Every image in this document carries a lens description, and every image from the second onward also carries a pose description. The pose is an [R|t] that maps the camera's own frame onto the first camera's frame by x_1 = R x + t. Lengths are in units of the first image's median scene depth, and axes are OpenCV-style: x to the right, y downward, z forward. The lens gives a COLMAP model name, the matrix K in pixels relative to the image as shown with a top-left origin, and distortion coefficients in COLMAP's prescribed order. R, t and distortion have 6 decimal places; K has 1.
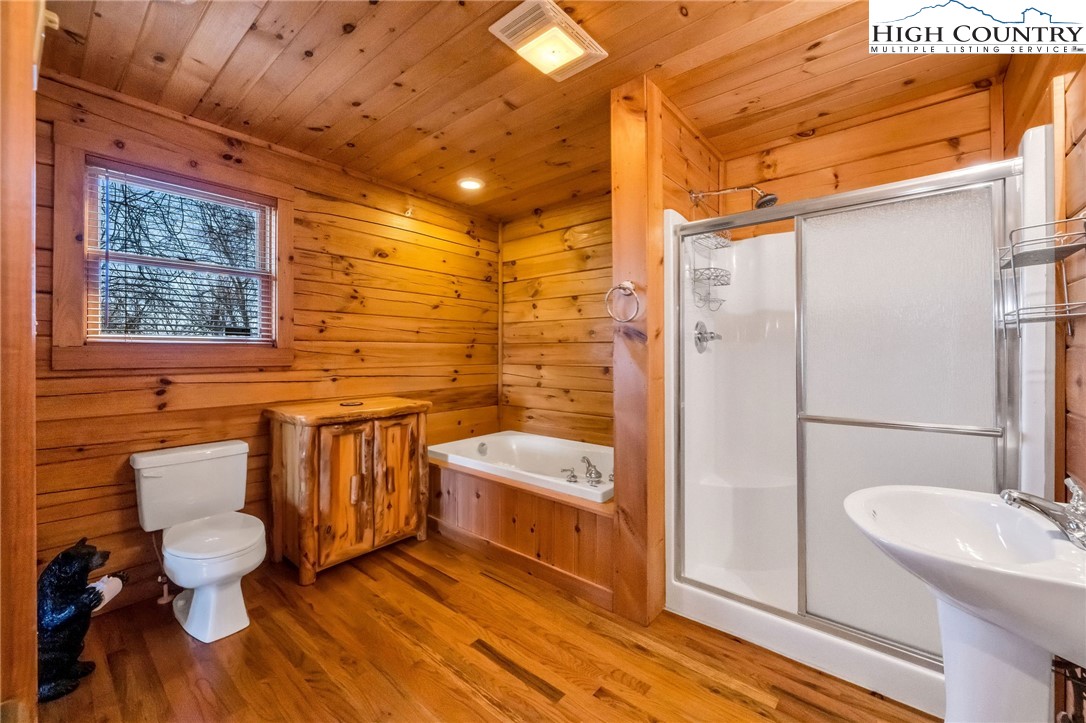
lens RADIAL K [[436.1, 0, 542.6], [0, 436.1, 351.3], [0, 0, 1]] dist [-0.003606, 0.000035]
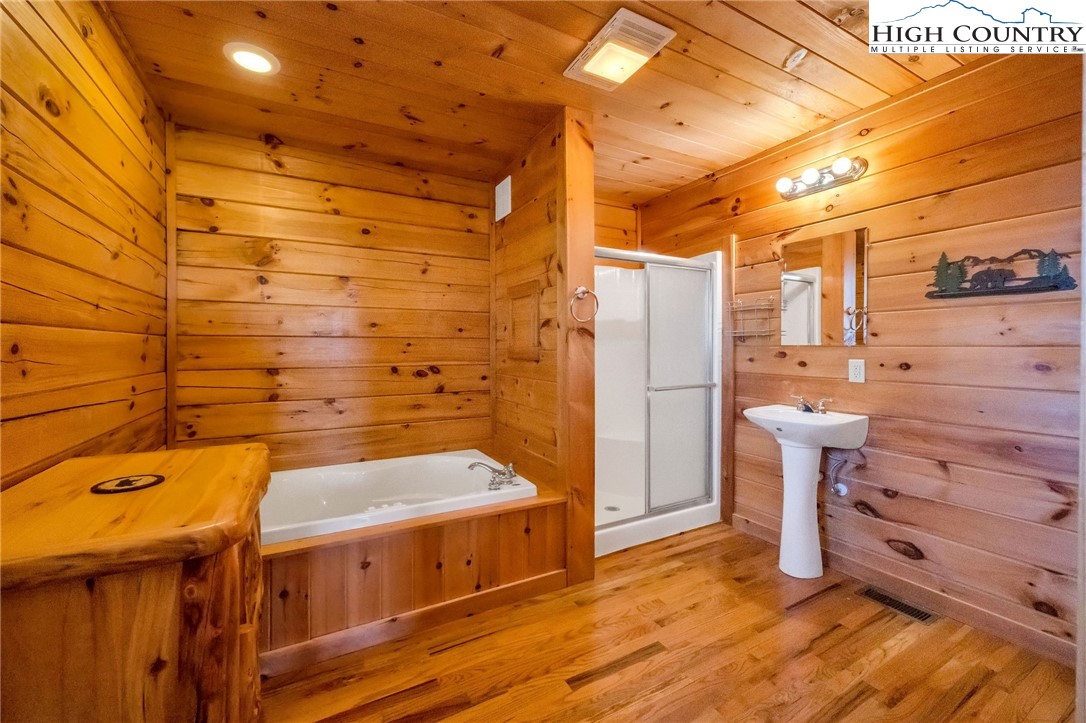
lens RADIAL K [[436.1, 0, 540.7], [0, 436.1, 351.4], [0, 0, 1]] dist [-0.003606, 0.000035]
pose [[0.358624, -0.009707, 0.933432, -0.788461], [-0.000691, 0.999943, 0.010664, -0.004185], [-0.933482, -0.004469, 0.358597, 0.602090]]
